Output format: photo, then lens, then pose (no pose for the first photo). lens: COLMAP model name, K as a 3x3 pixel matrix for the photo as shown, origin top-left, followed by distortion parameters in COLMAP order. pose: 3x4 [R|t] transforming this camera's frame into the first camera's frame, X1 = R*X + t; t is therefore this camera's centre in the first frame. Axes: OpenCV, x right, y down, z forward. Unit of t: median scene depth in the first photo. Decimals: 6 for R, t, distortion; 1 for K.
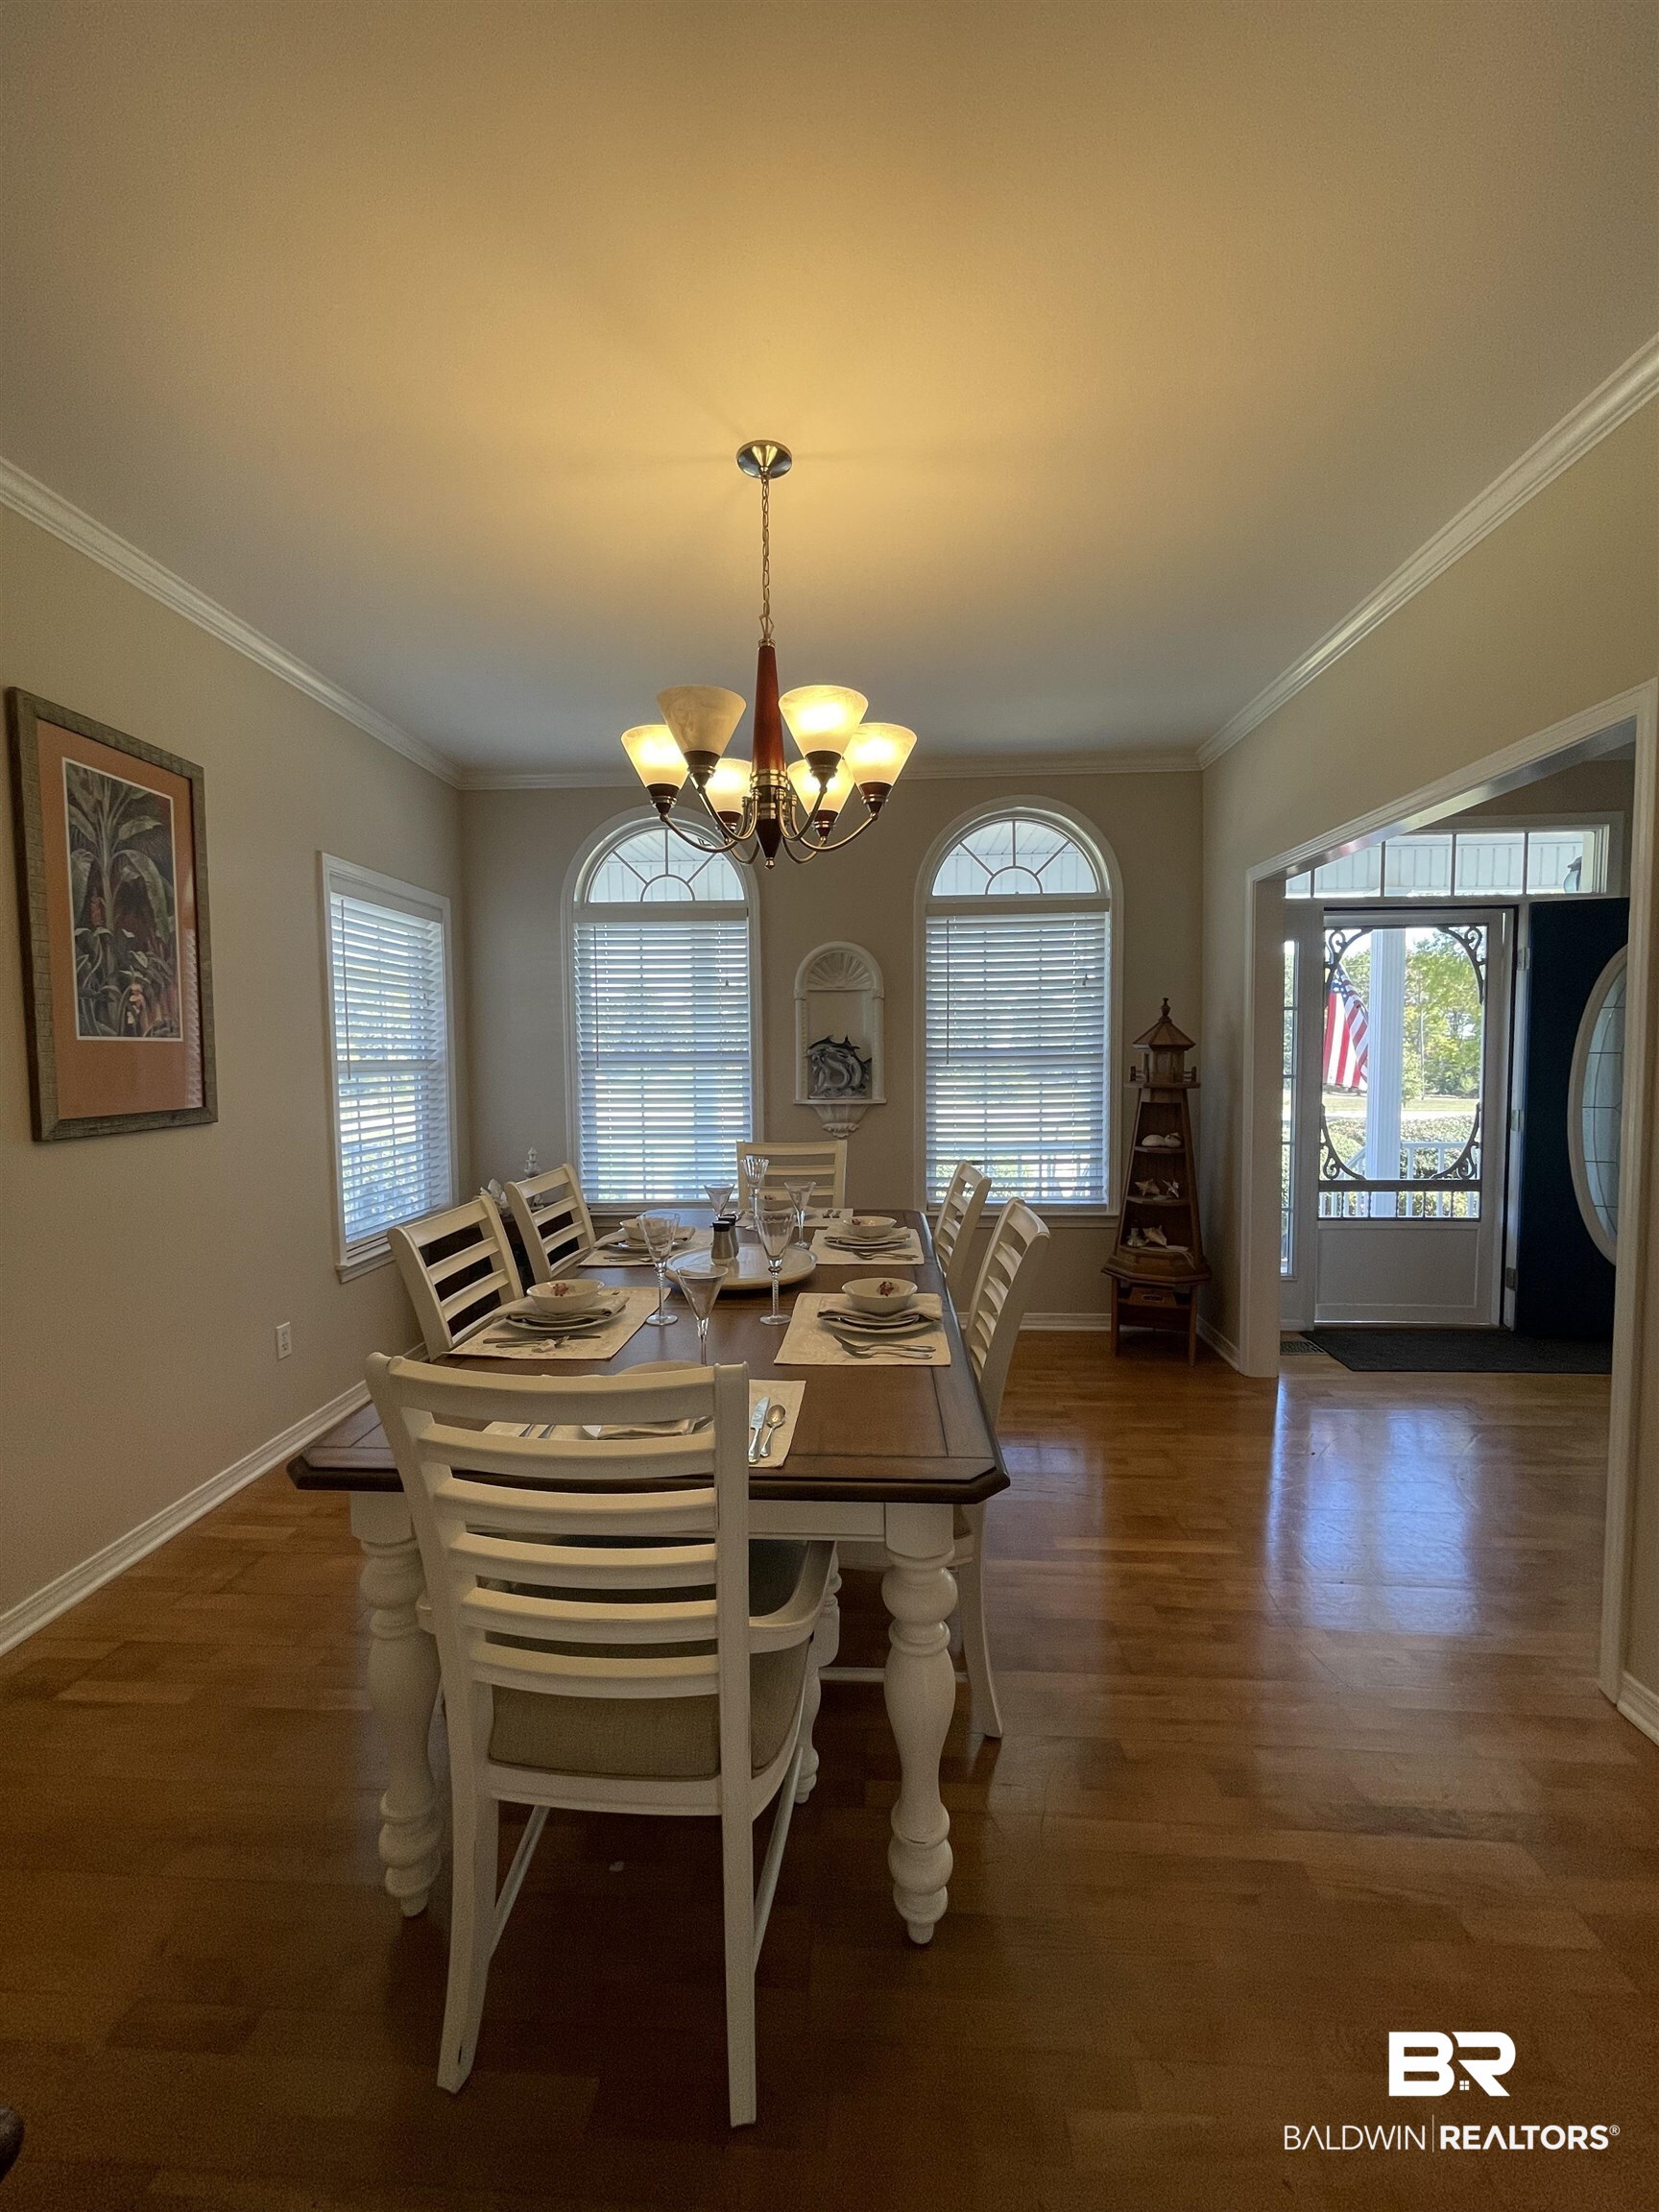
lens RADIAL K [[901.2, 0, 811.4], [0, 901.2, 1096.1], [0, 0, 1]] dist [-0.002454, -0.000375]
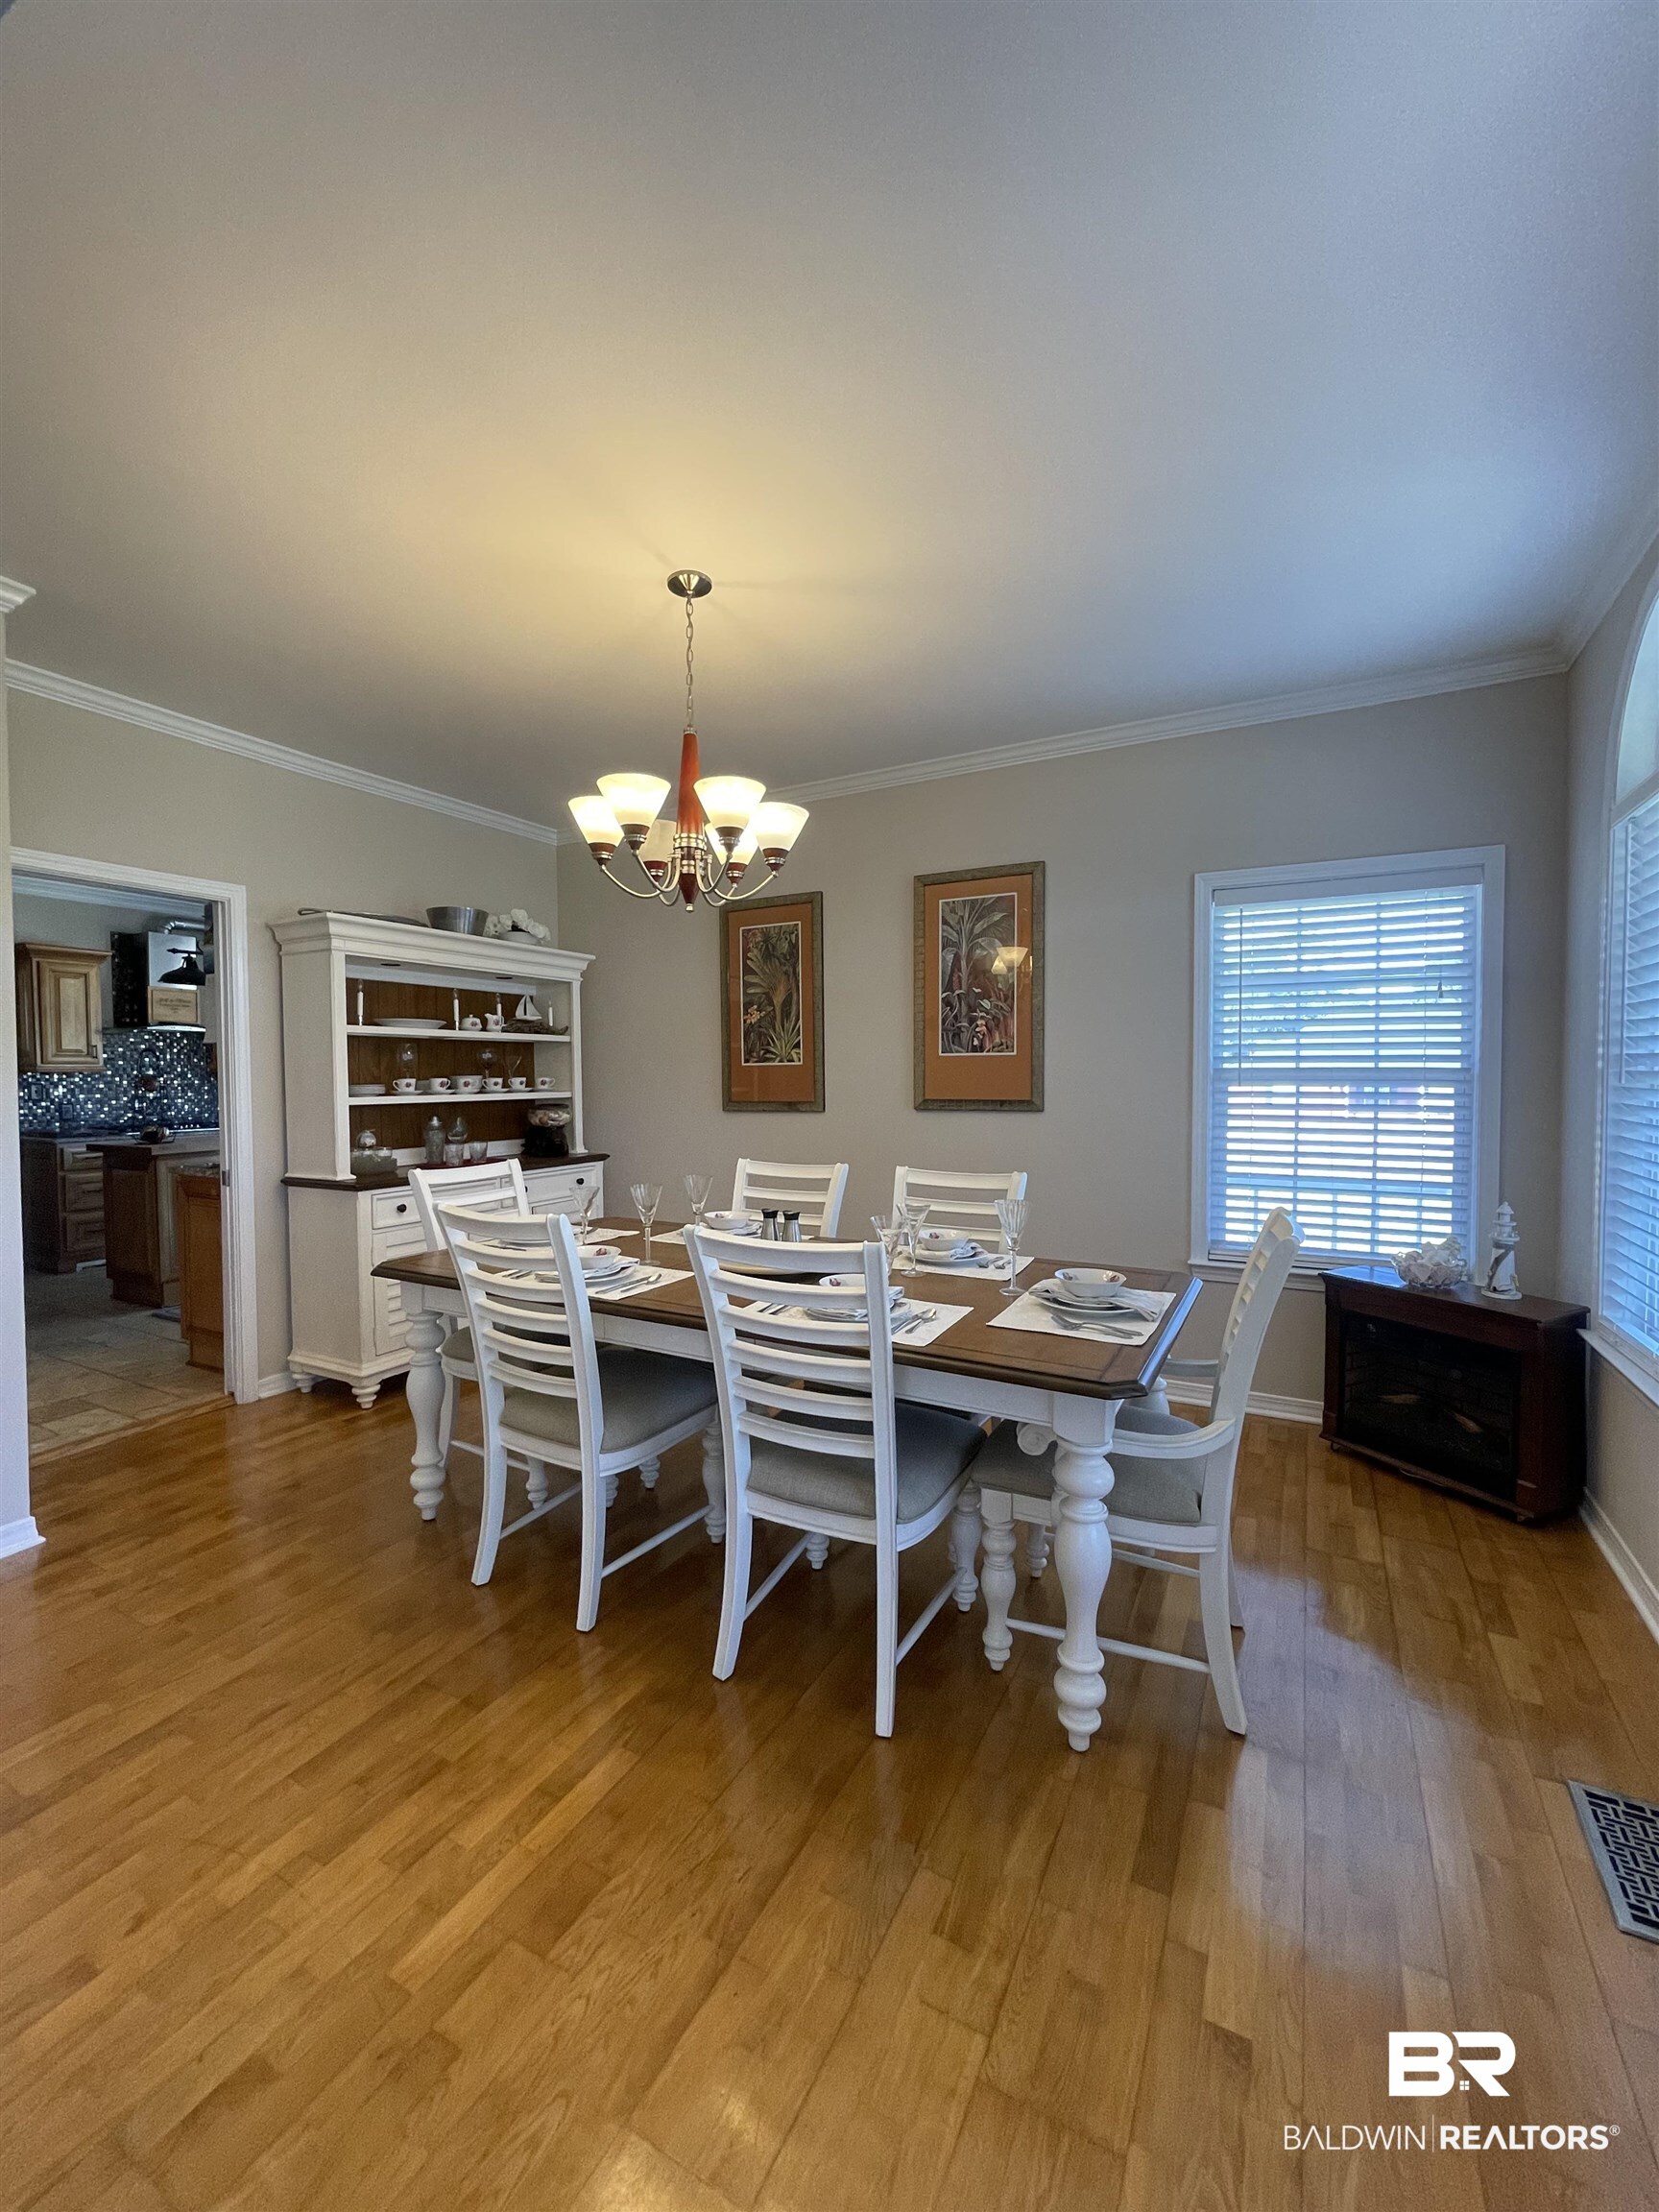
lens RADIAL K [[901.2, 0, 811.4], [0, 901.2, 1096.1], [0, 0, 1]] dist [-0.002454, -0.000375]
pose [[-0.416948, 0.035970, -0.908218, 0.869802], [-0.033421, 0.997934, 0.054866, -0.067919], [0.908316, 0.053230, -0.414884, 1.422948]]
